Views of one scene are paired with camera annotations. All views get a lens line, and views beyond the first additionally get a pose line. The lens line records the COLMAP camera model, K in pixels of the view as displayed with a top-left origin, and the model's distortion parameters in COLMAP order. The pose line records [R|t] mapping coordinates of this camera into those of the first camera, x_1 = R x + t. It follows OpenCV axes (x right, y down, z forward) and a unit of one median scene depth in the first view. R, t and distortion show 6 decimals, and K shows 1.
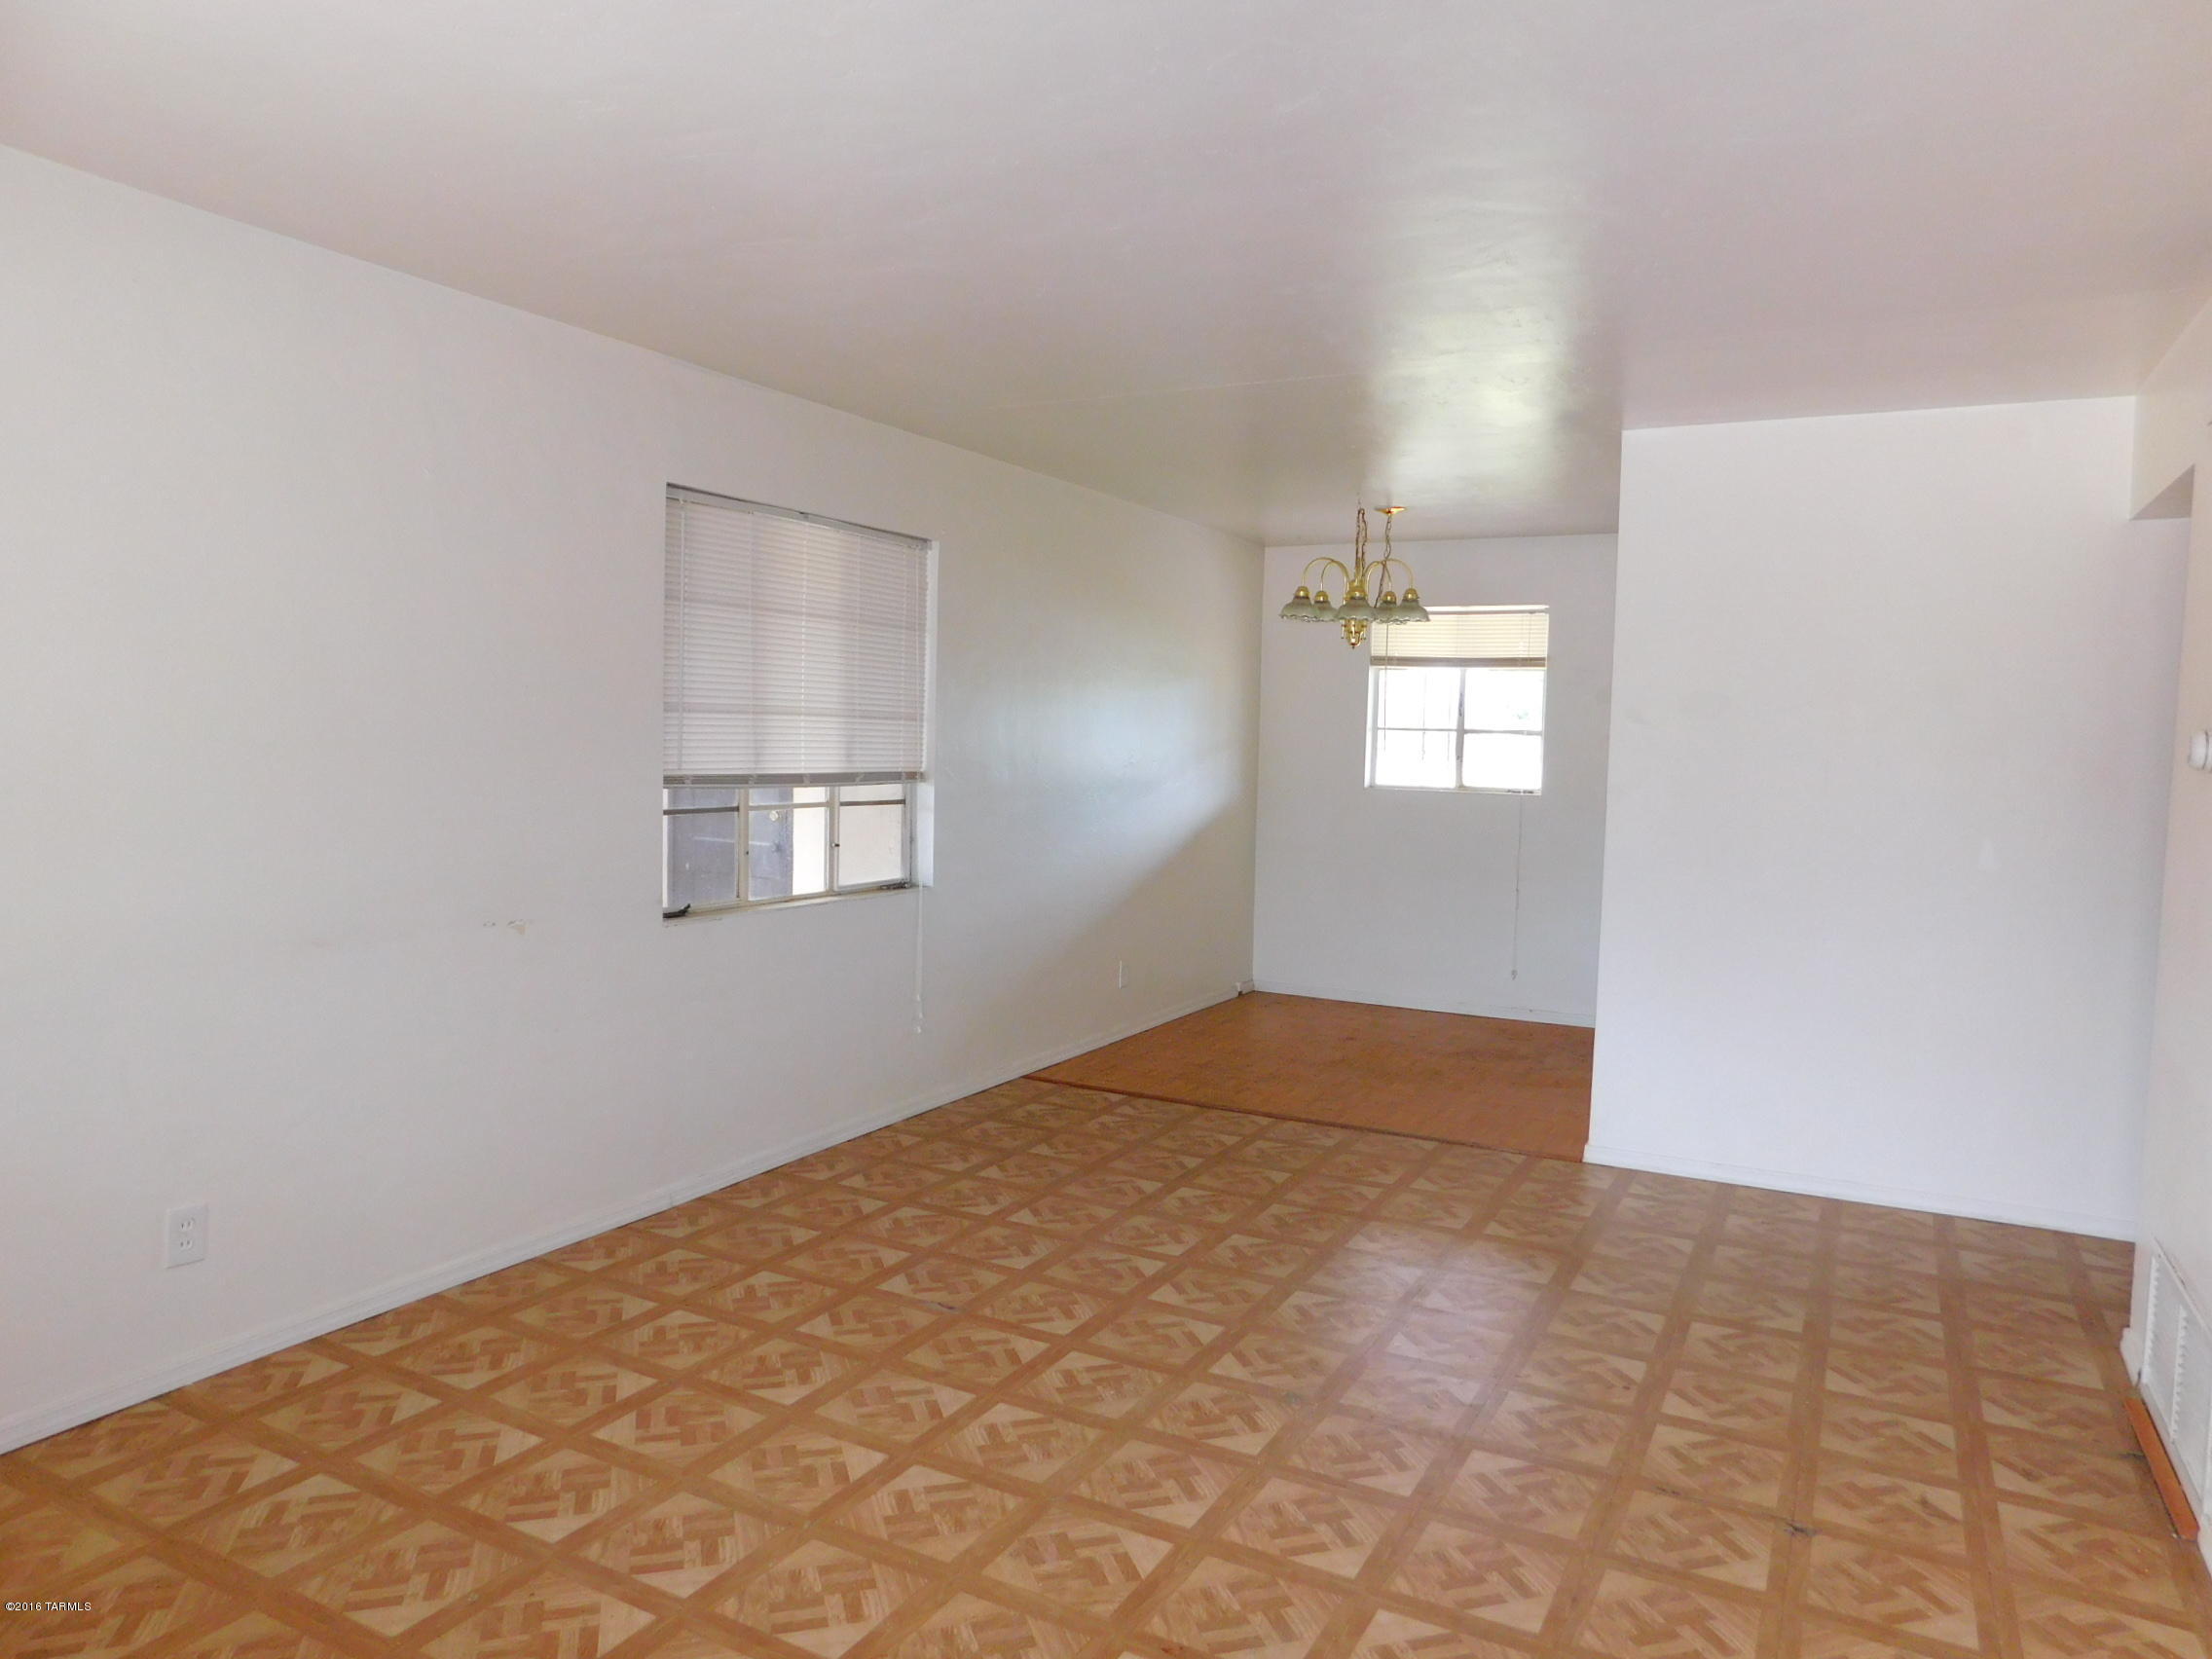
lens RADIAL K [[1467.4, 0, 1104.6], [0, 1467.4, 821.0], [0, 0, 1]] dist [-0.071599, 0.058109]
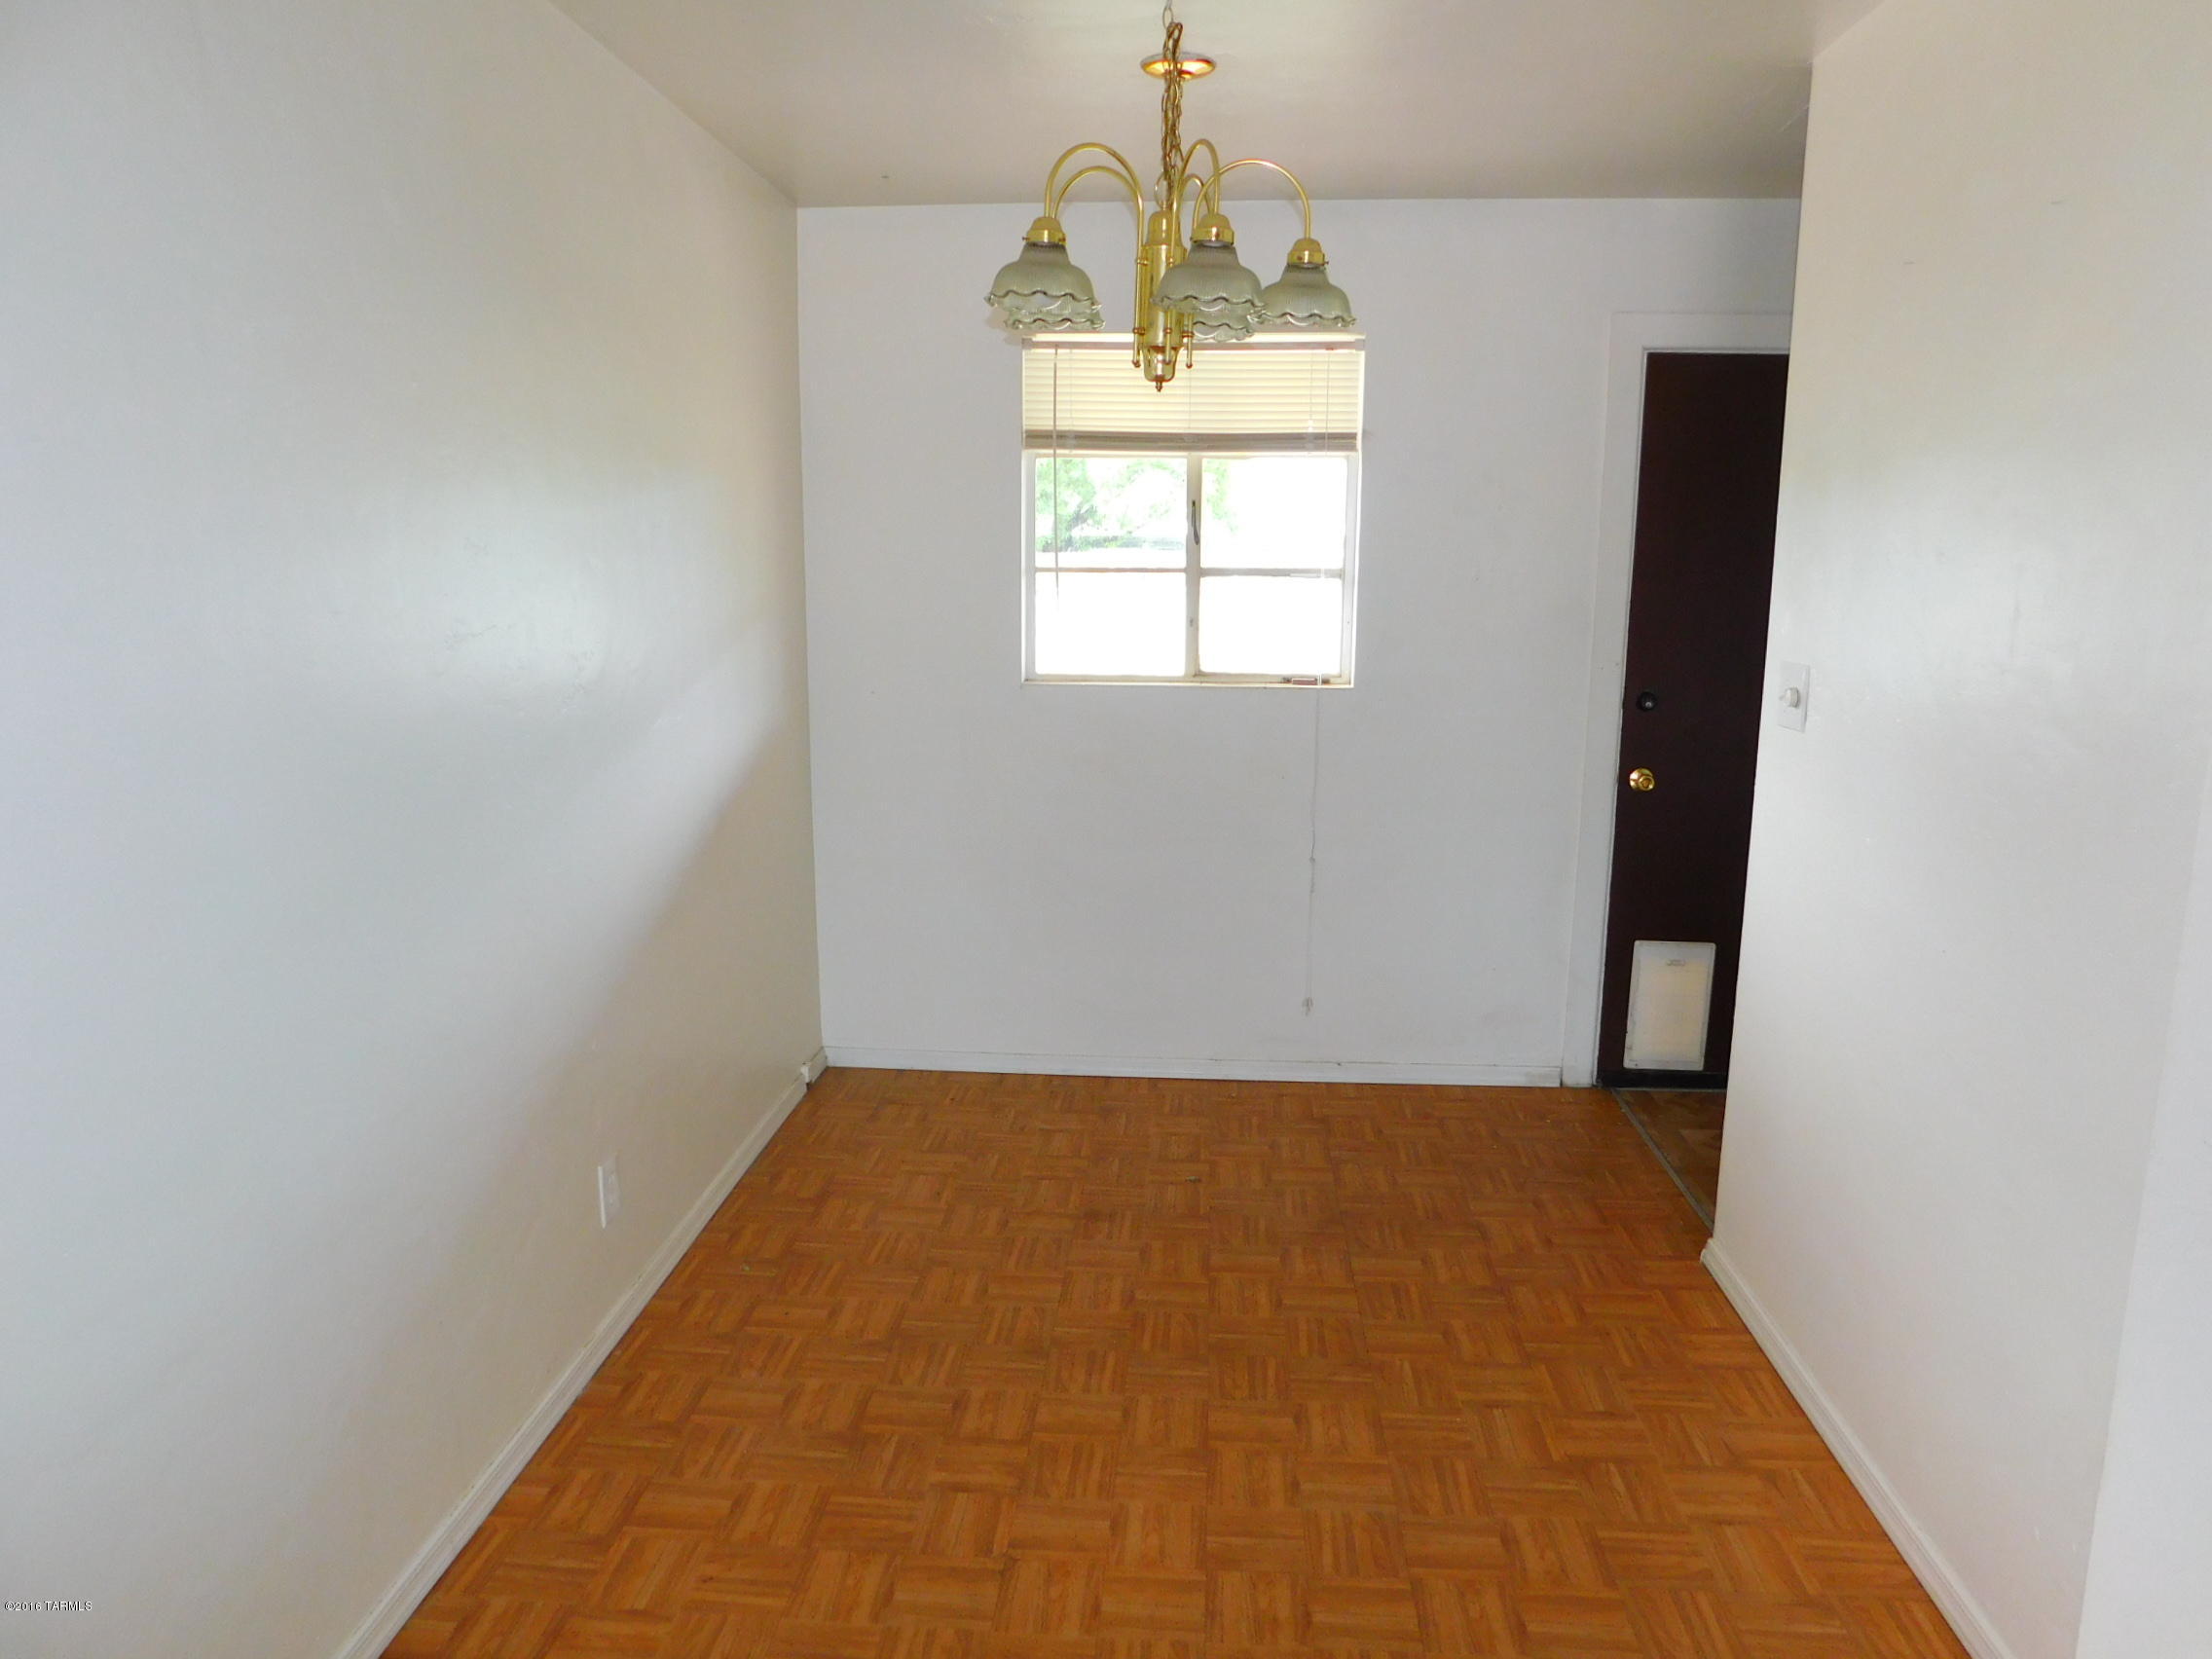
lens RADIAL K [[1467.4, 0, 1101.1], [0, 1467.4, 837.5], [0, 0, 1]] dist [-0.071599, 0.058109]
pose [[0.917973, -0.095905, 0.384874, -0.006899], [0.040108, 0.987799, 0.150482, -0.048234], [-0.394610, -0.122702, 0.910619, 0.517519]]
